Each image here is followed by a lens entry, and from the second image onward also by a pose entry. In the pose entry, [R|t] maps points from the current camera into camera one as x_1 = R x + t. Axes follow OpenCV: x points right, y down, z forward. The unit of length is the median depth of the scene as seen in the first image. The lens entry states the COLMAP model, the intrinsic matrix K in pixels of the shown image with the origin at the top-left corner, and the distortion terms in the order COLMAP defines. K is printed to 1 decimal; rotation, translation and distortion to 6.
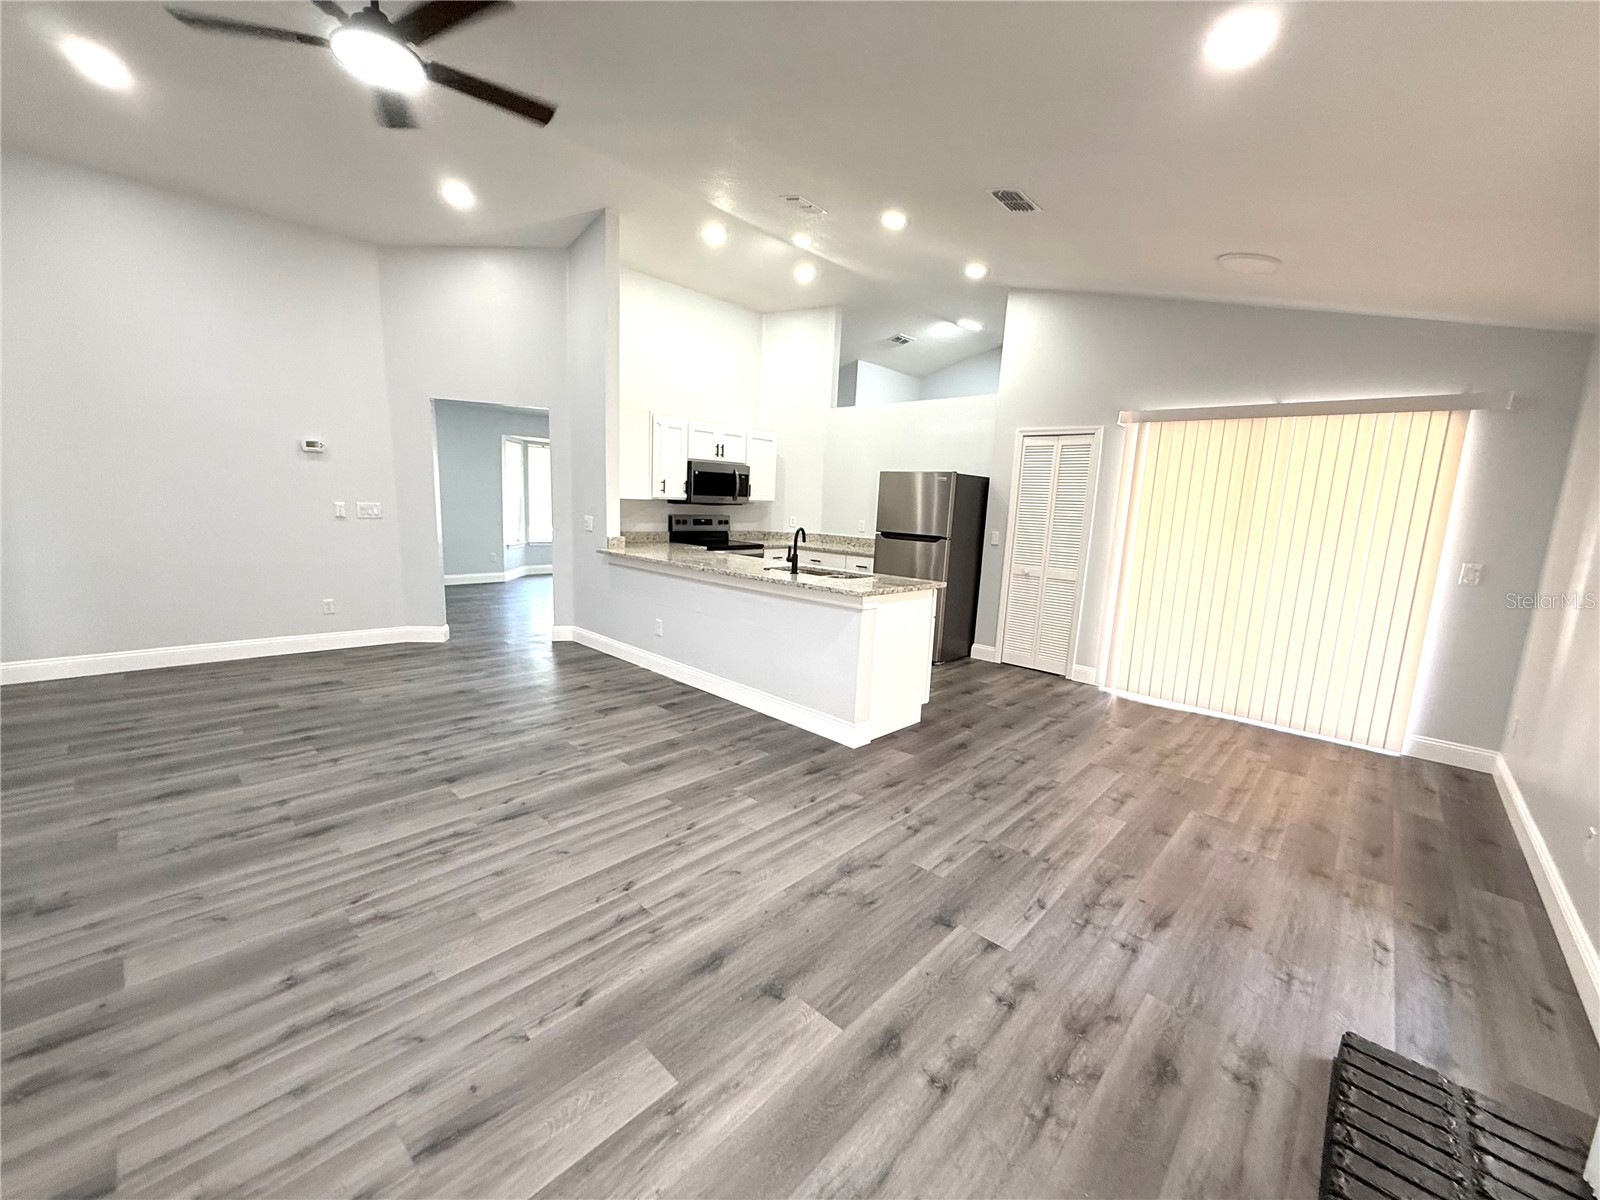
lens RADIAL K [[637.4, 0, 798.1], [0, 637.4, 598.9], [0, 0, 1]] dist [0.000201, -0.000174]
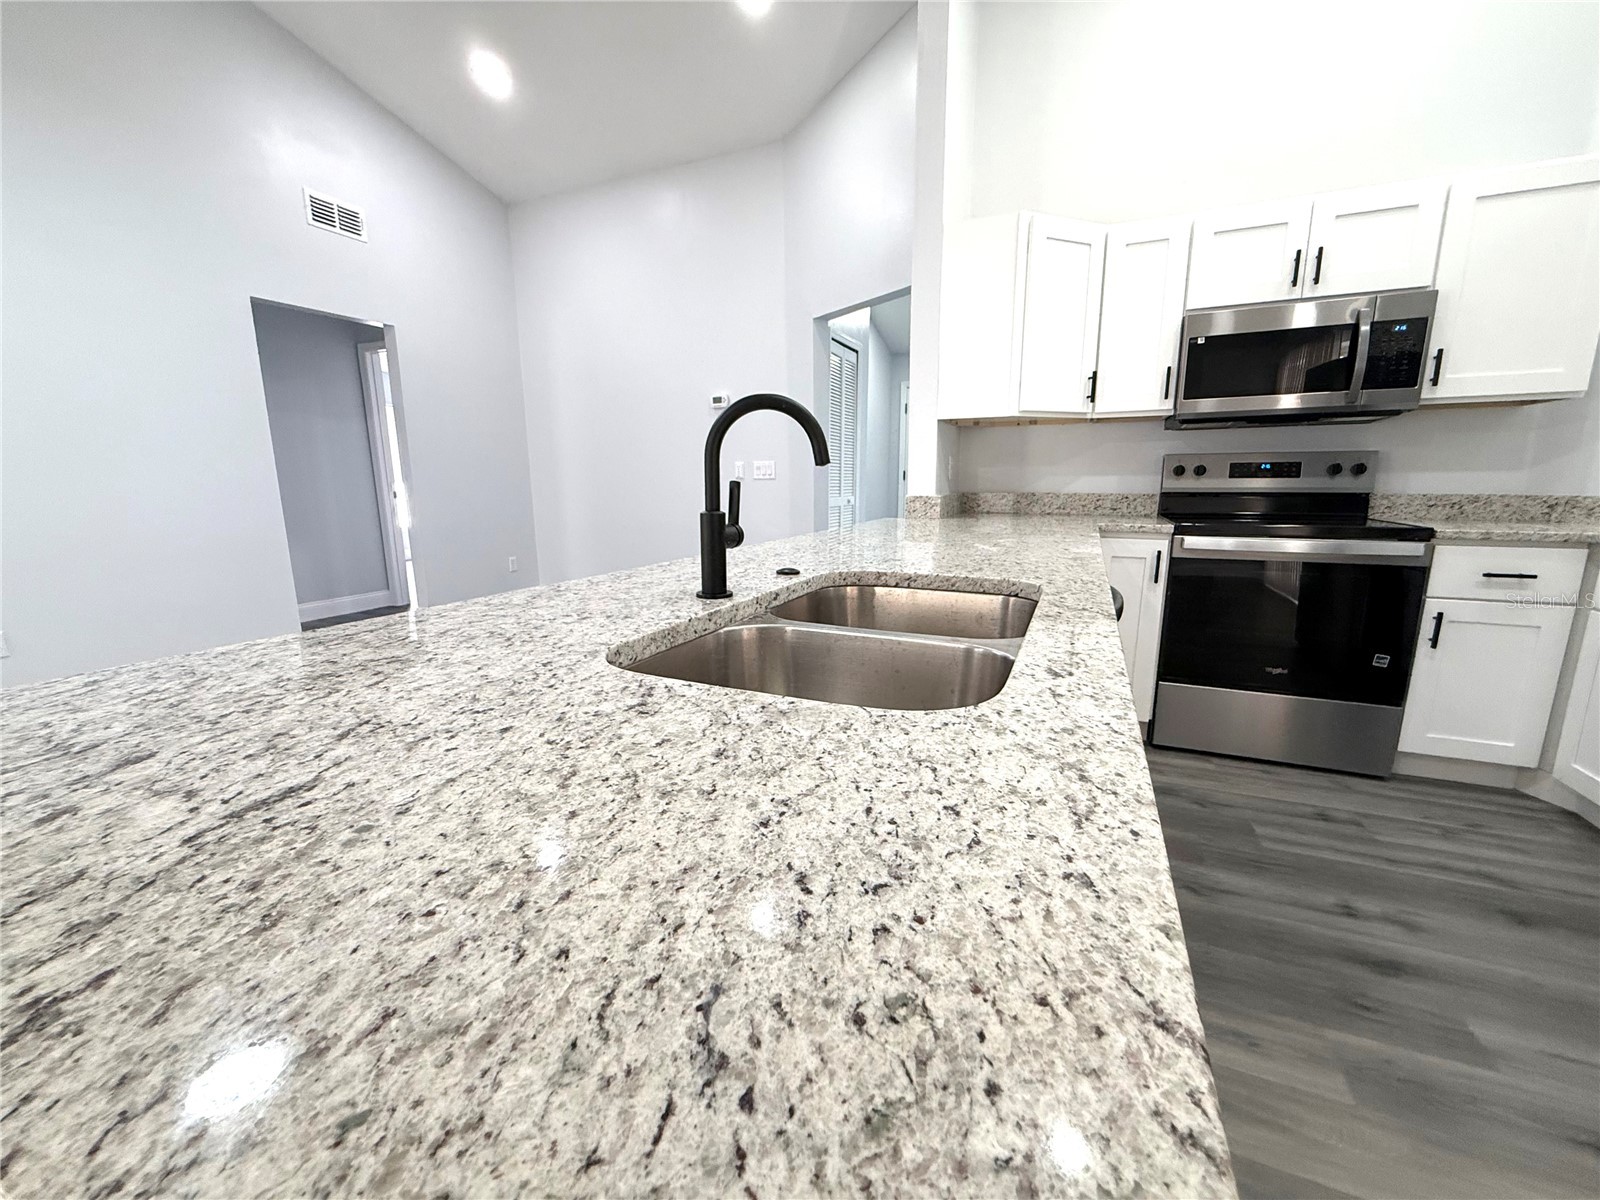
lens RADIAL K [[637.4, 0, 797.9], [0, 637.4, 602.0], [0, 0, 1]] dist [0.000201, -0.000174]
pose [[0.335980, 0.134423, -0.932227, 0.254513], [-0.125044, 0.987368, 0.097307, -0.072549], [0.933532, 0.083876, 0.348545, 1.069046]]
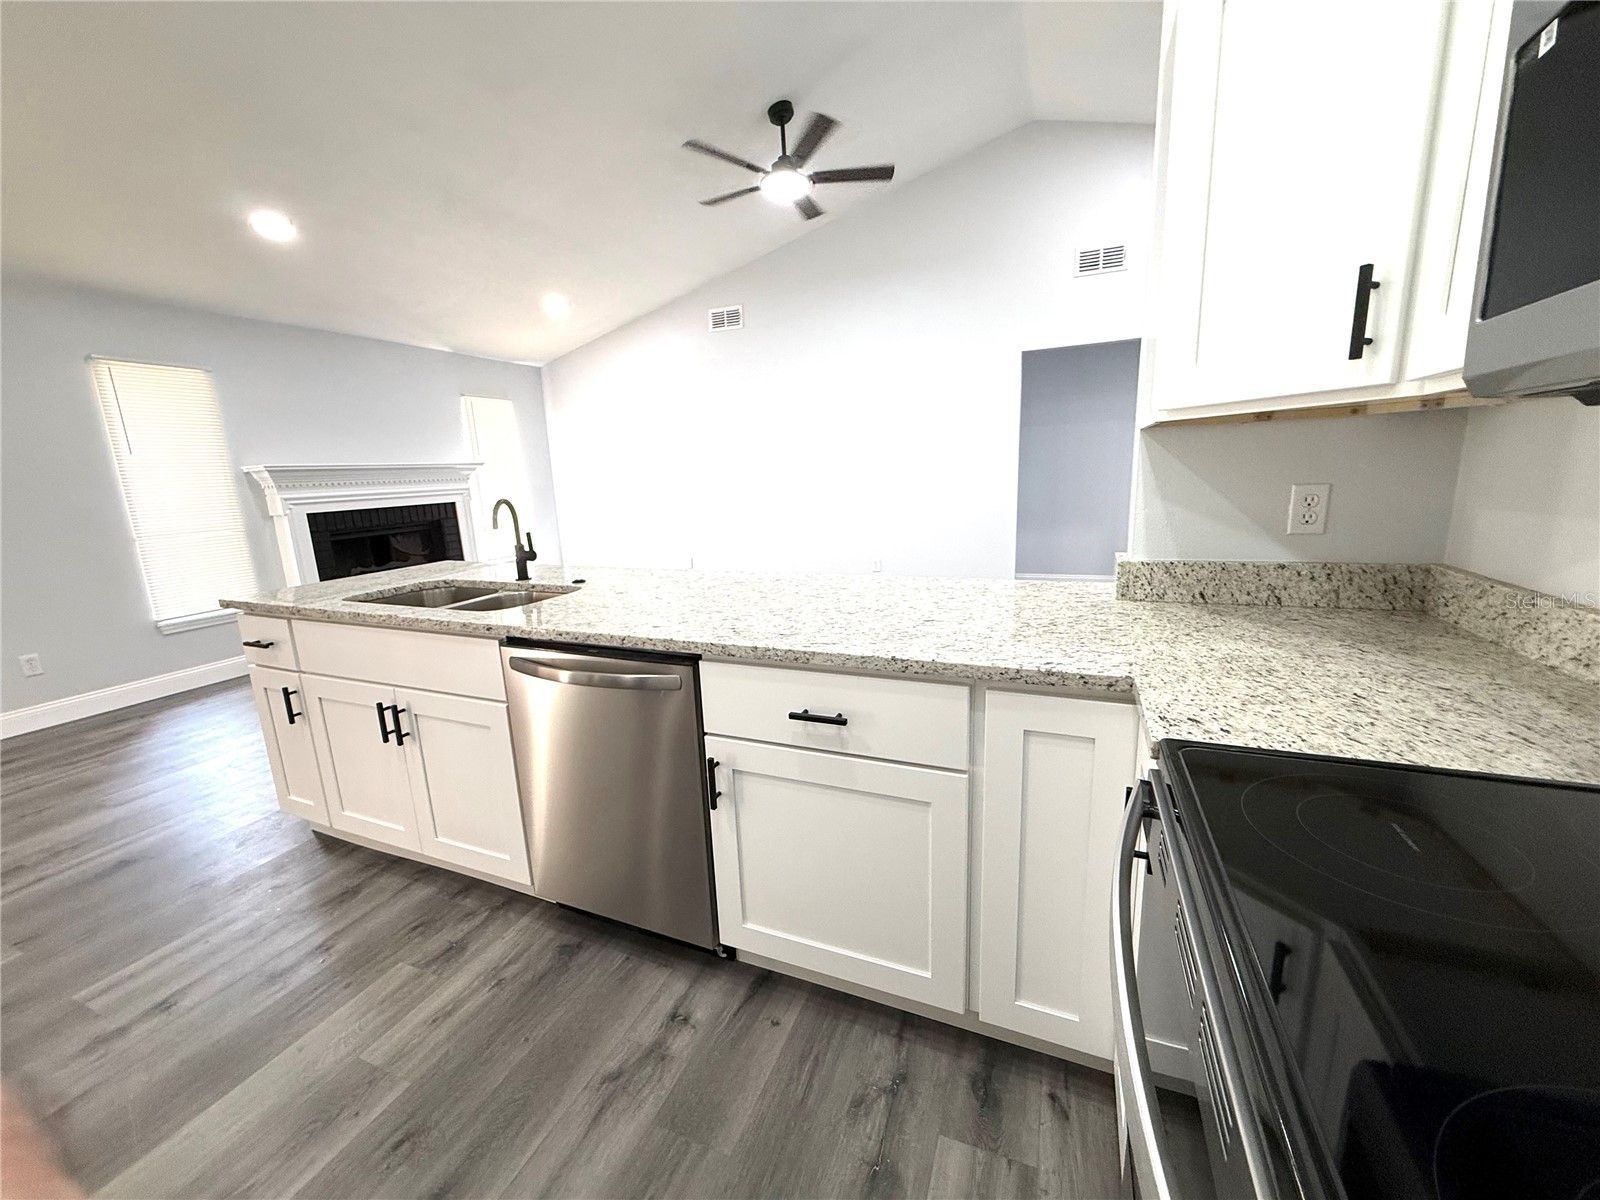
lens RADIAL K [[637.4, 0, 796.3], [0, 637.4, 600.0], [0, 0, 1]] dist [0.000201, -0.000174]
pose [[-0.937927, 0.062287, -0.341195, -0.043728], [-0.056084, 0.943558, 0.326424, -0.248185], [0.342269, 0.325297, -0.881495, 1.790689]]
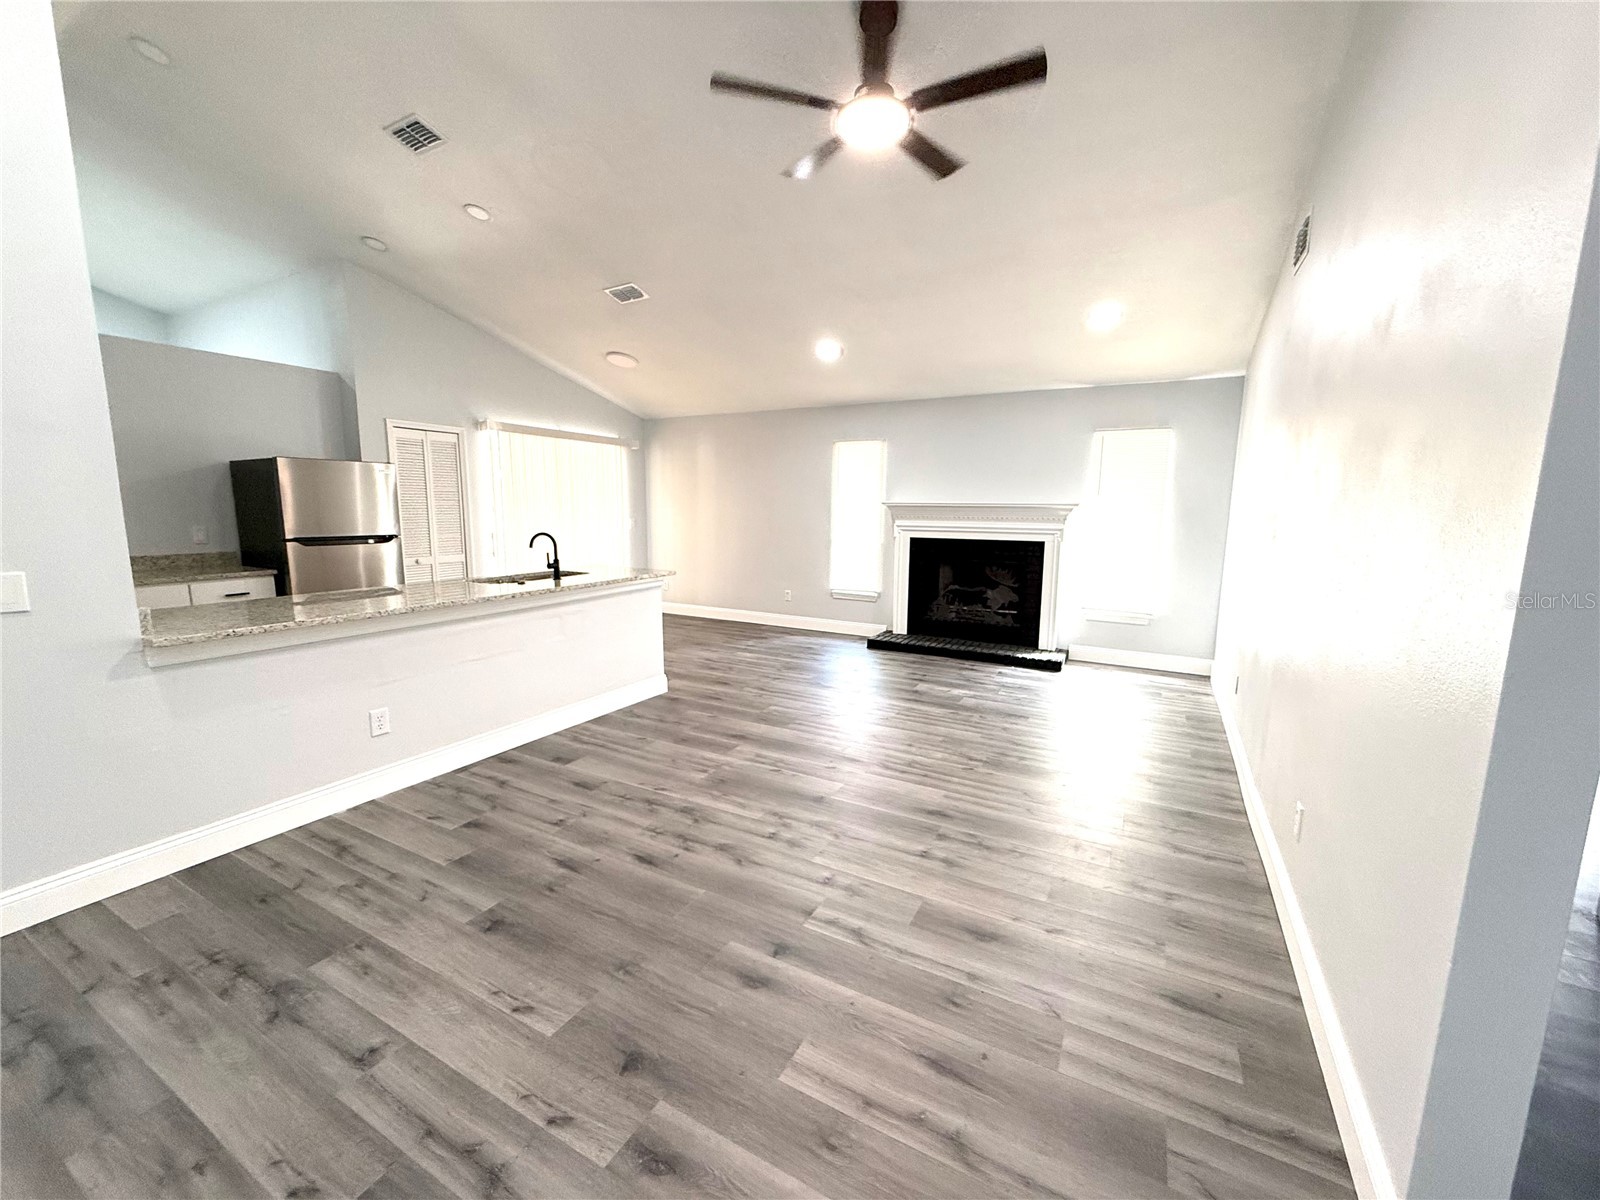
lens RADIAL K [[637.4, 0, 796.8], [0, 637.4, 602.0], [0, 0, 1]] dist [0.000201, -0.000174]
pose [[-0.244060, -0.195532, 0.949843, -1.172363], [0.126789, 0.964621, 0.231152, -0.210937], [-0.961436, 0.176845, -0.210634, 0.969720]]
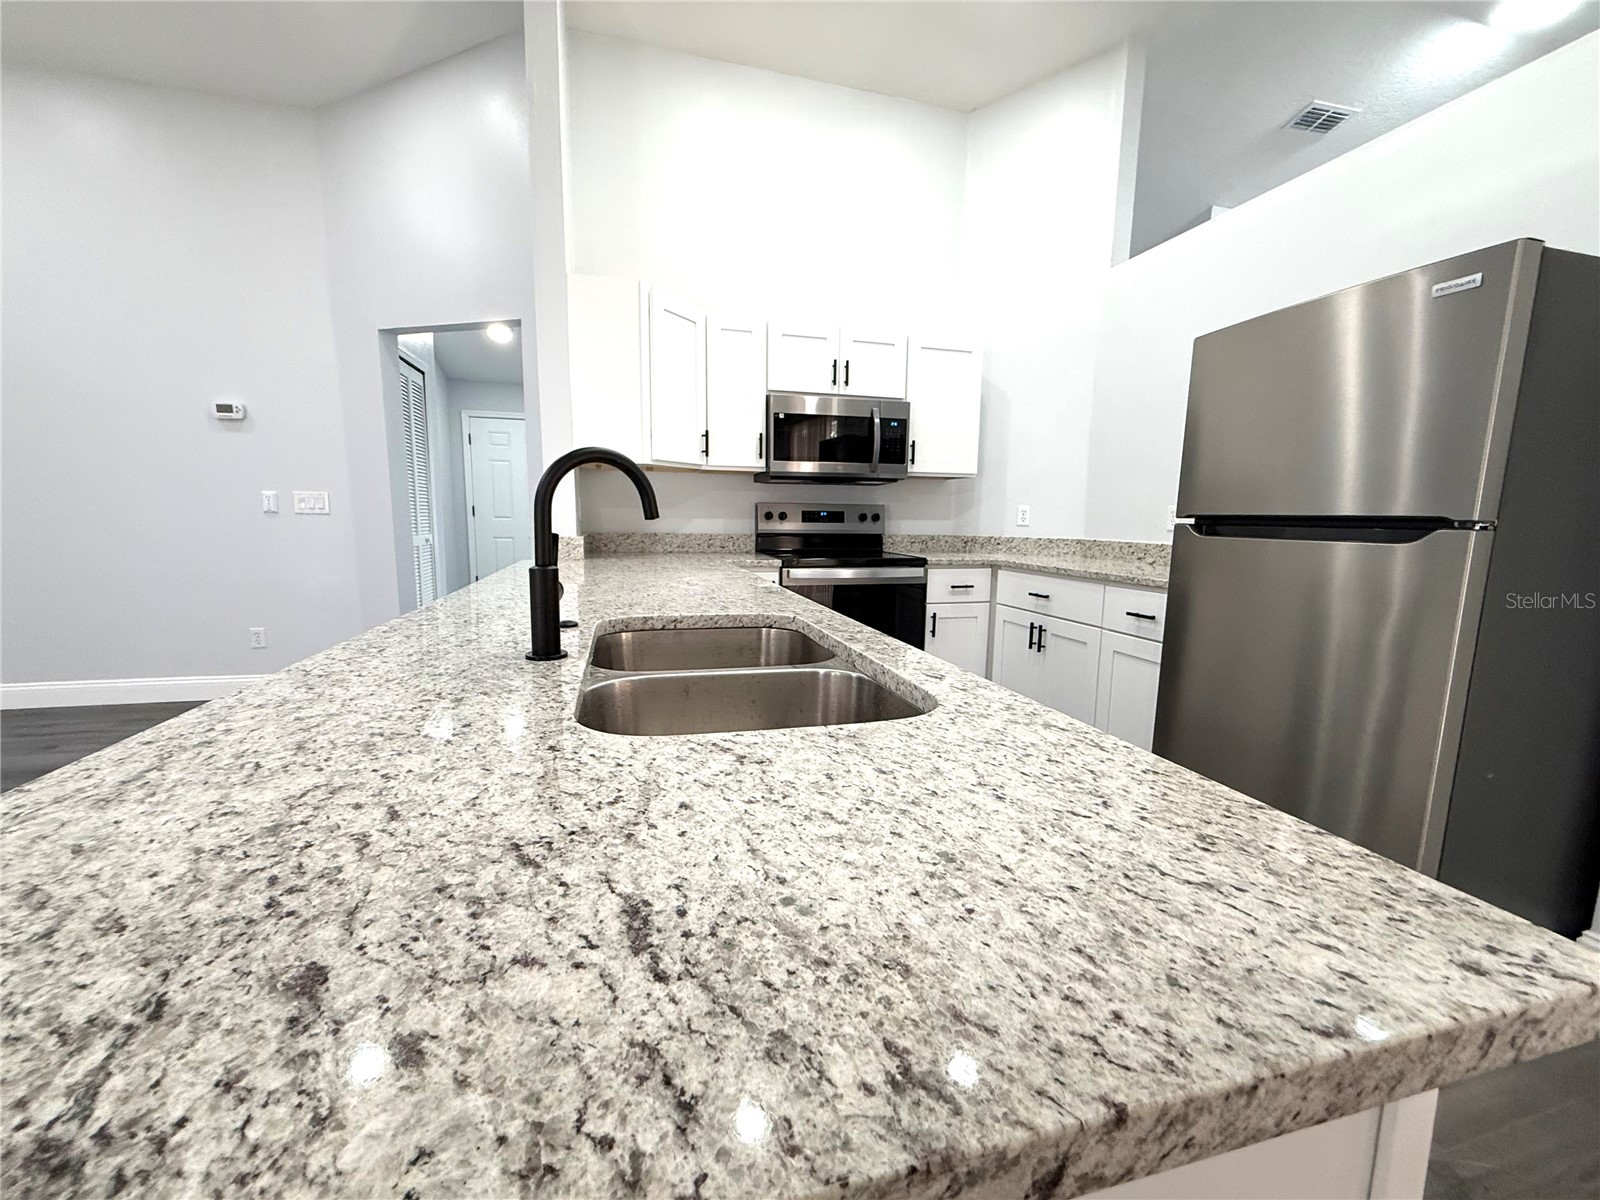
lens RADIAL K [[637.4, 0, 797.5], [0, 637.4, 602.0], [0, 0, 1]] dist [0.000201, -0.000174]
pose [[0.855723, 0.038222, -0.516021, 0.203011], [-0.056805, 0.998180, -0.020265, -0.066498], [0.514307, 0.046654, 0.856336, 0.966770]]
